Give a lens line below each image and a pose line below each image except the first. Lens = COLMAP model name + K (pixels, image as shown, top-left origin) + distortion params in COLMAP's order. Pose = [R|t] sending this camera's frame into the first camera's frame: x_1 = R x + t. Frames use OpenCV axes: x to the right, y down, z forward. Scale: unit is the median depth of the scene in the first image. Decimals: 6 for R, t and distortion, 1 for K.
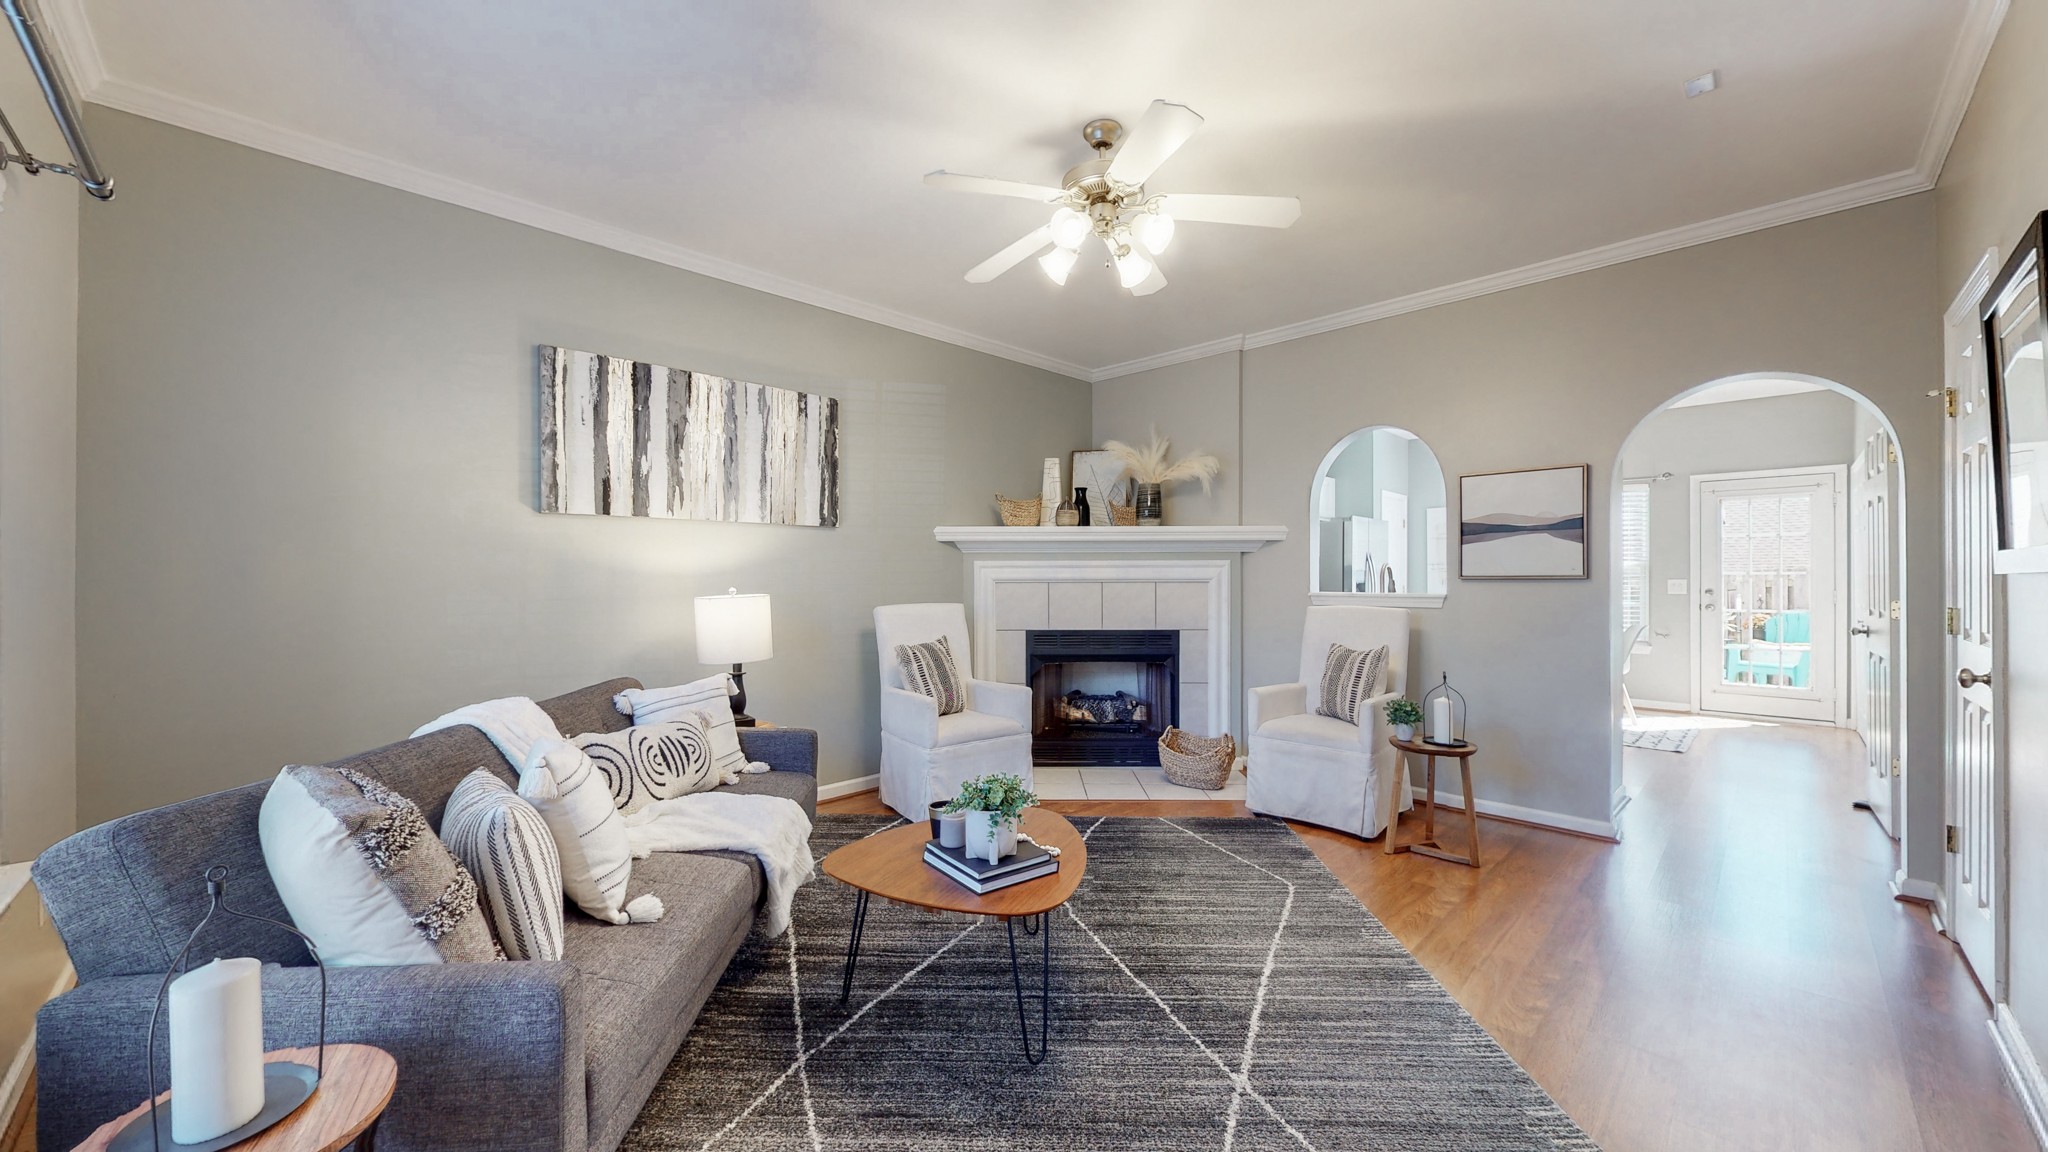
lens RADIAL K [[751.2, 0, 1034.4], [0, 751.2, 578.8], [0, 0, 1]] dist [0.000680, 0.000262]
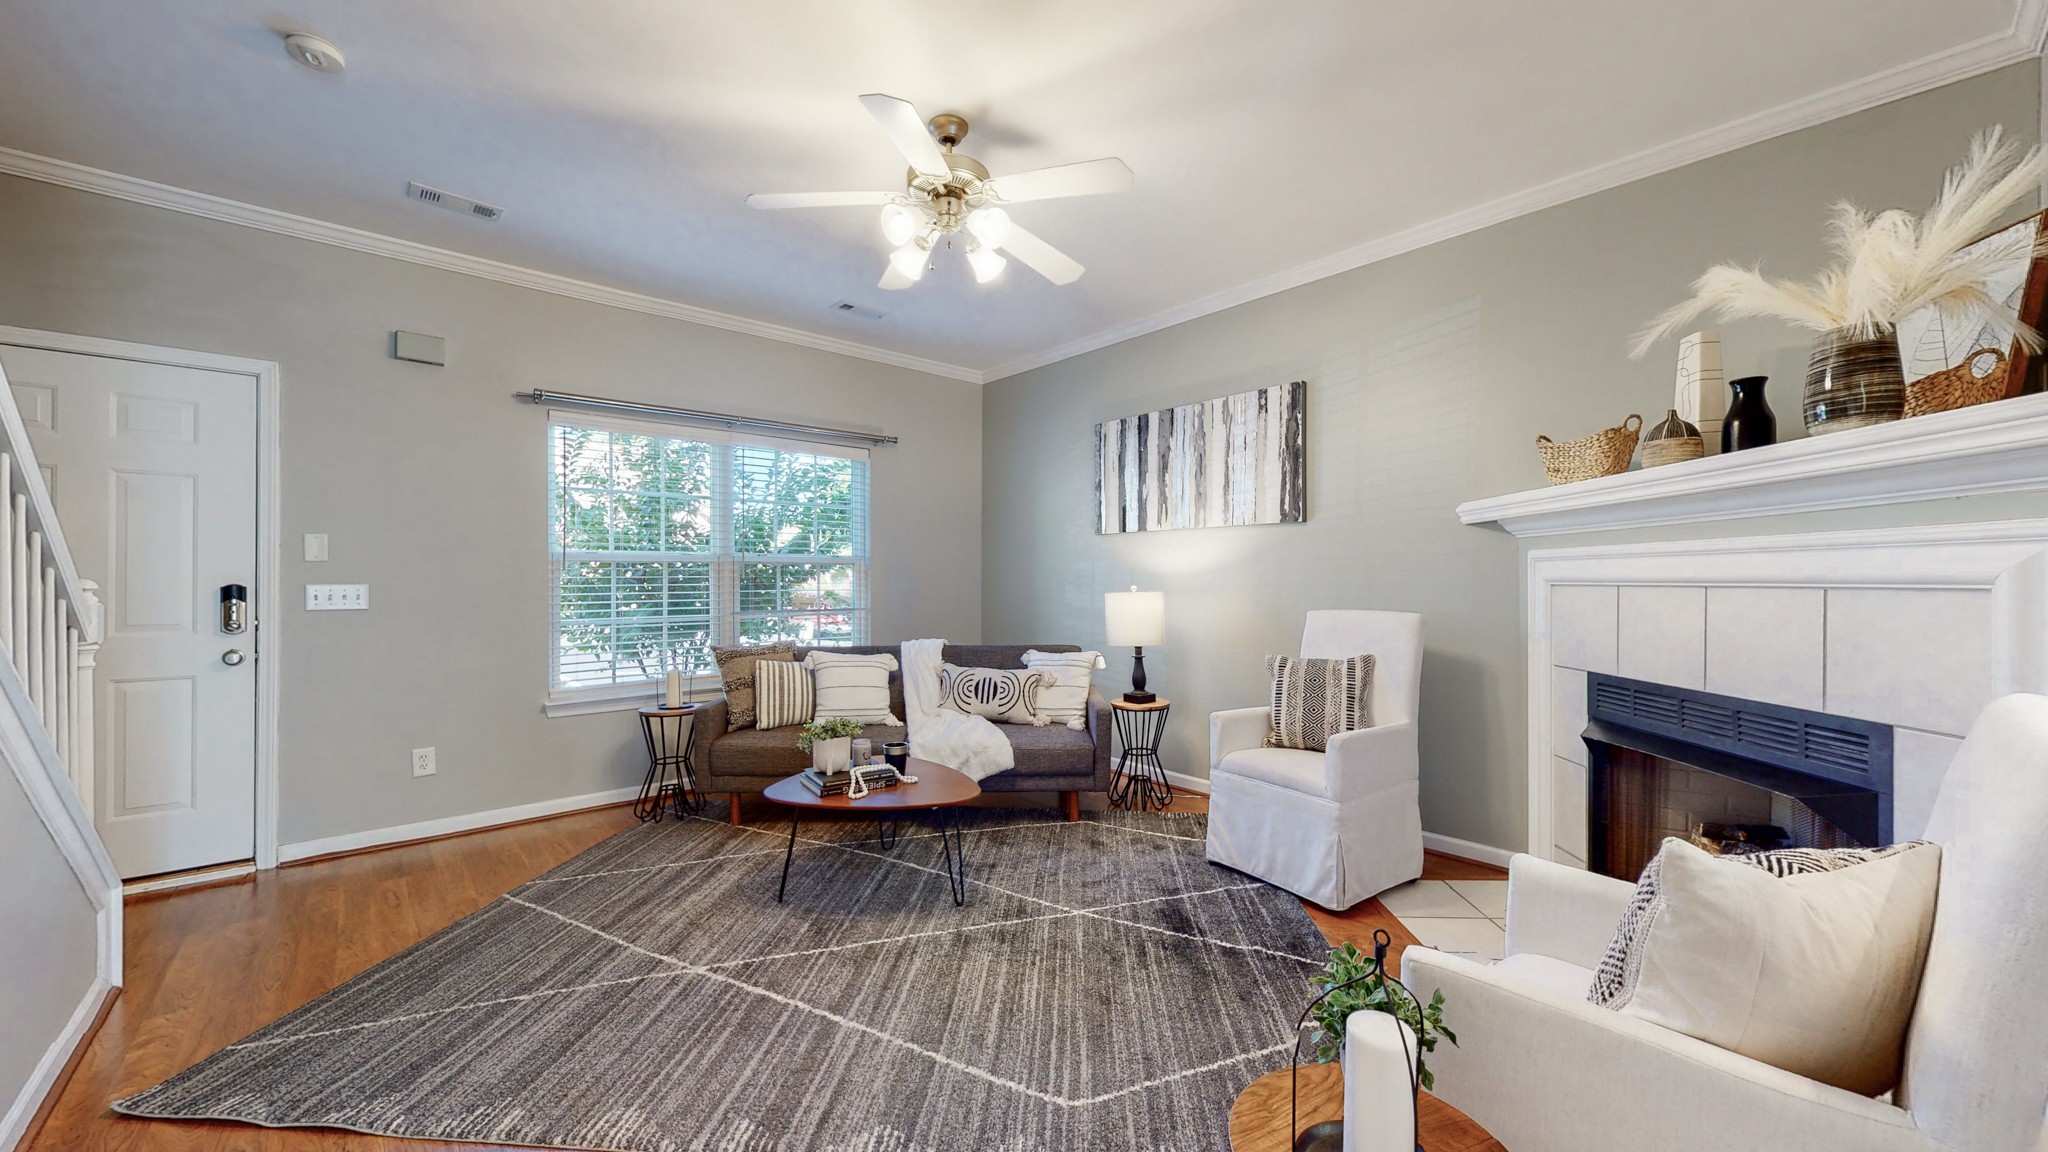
lens RADIAL K [[751.2, 0, 1016.4], [0, 751.2, 579.7], [0, 0, 1]] dist [0.000680, 0.000262]
pose [[-0.070205, 0.002631, -0.997529, 0.679644], [-0.000871, 0.999996, 0.002698, -0.000563], [0.997532, 0.001058, -0.070203, 0.732221]]
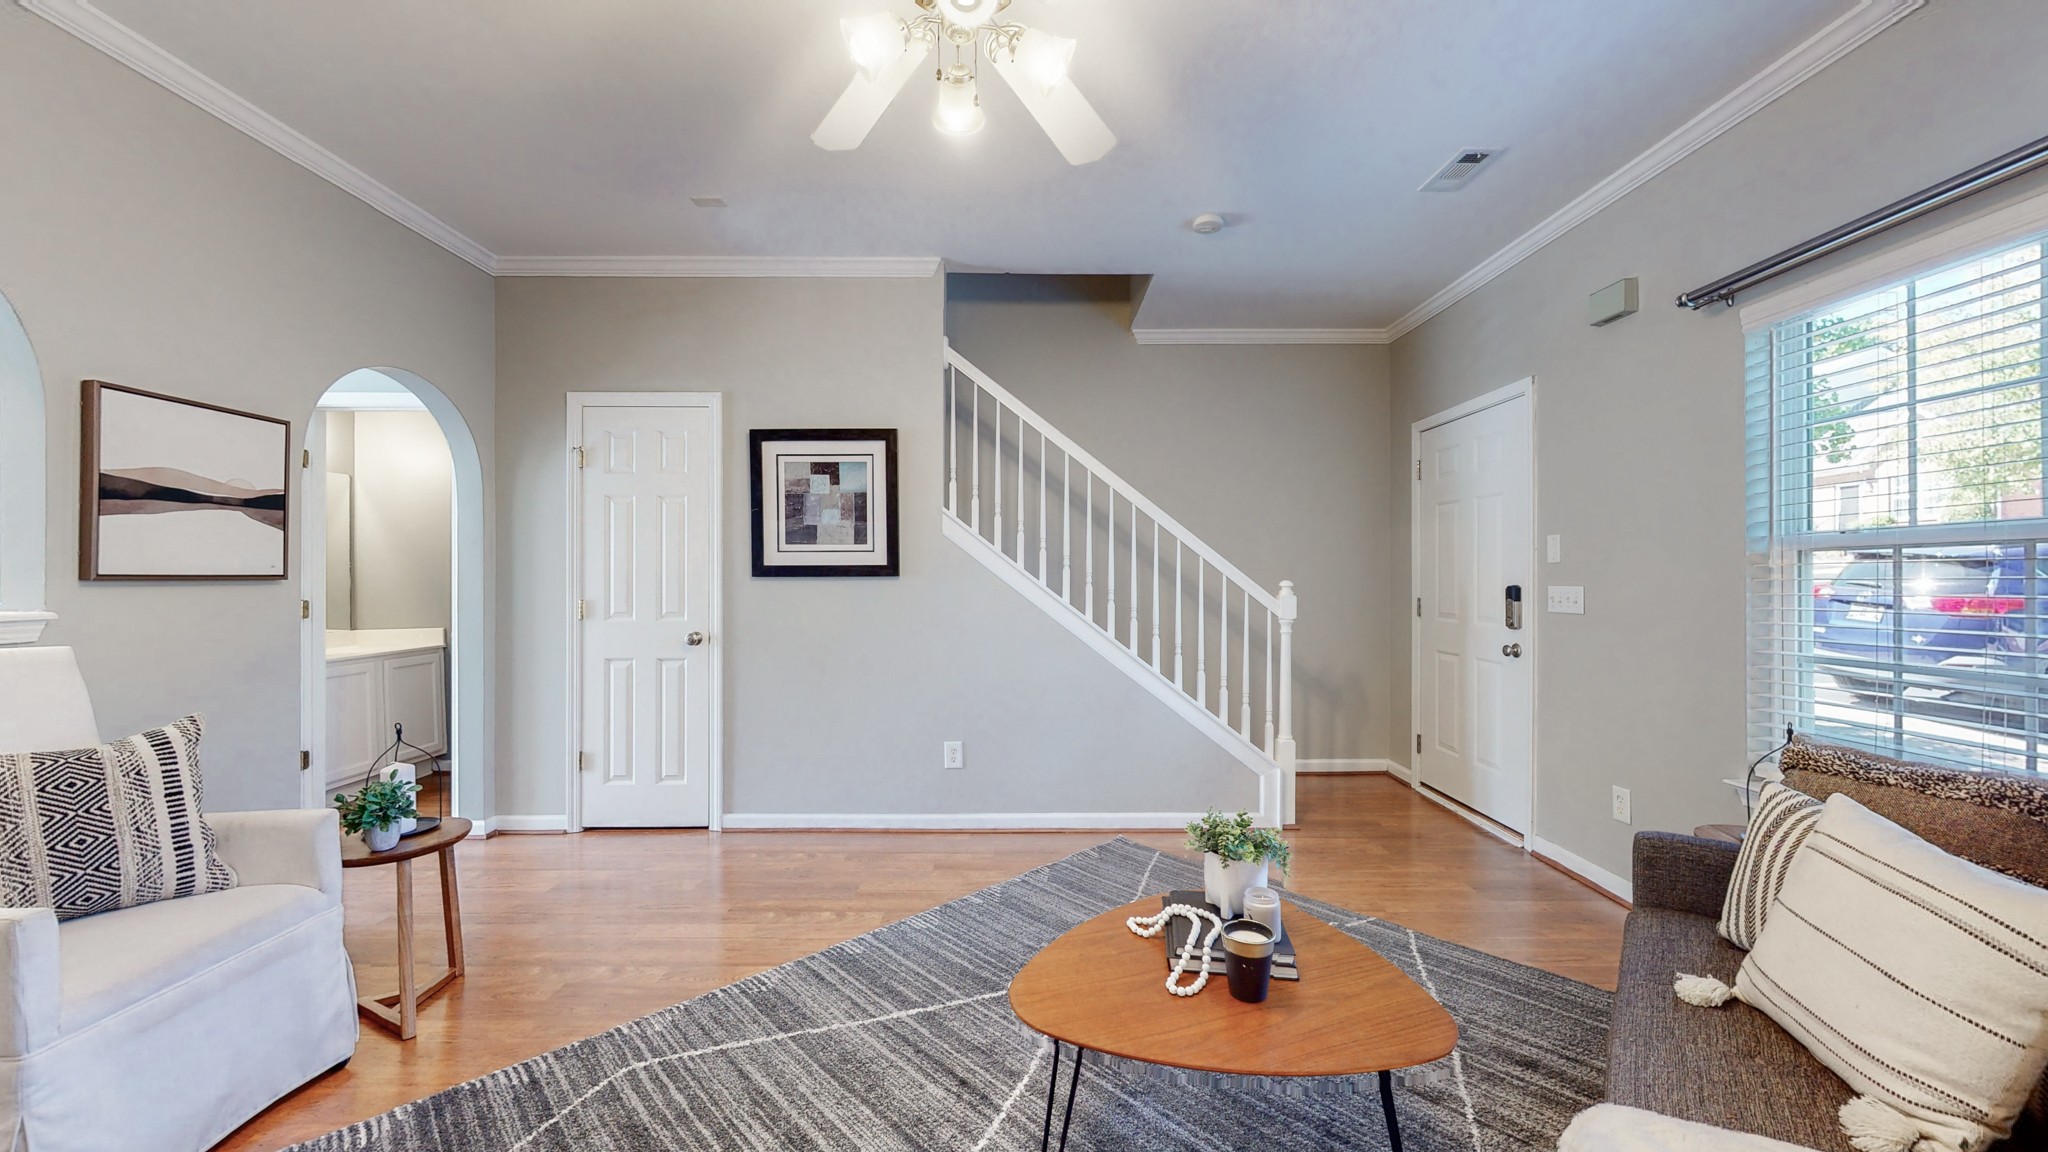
lens RADIAL K [[751.2, 0, 1030.6], [0, 751.2, 577.8], [0, 0, 1]] dist [0.000680, 0.000262]
pose [[-0.712760, -0.002902, 0.701402, -0.273403], [-0.001804, 0.999996, 0.002304, -0.003270], [-0.701405, 0.000376, -0.712762, 0.894141]]
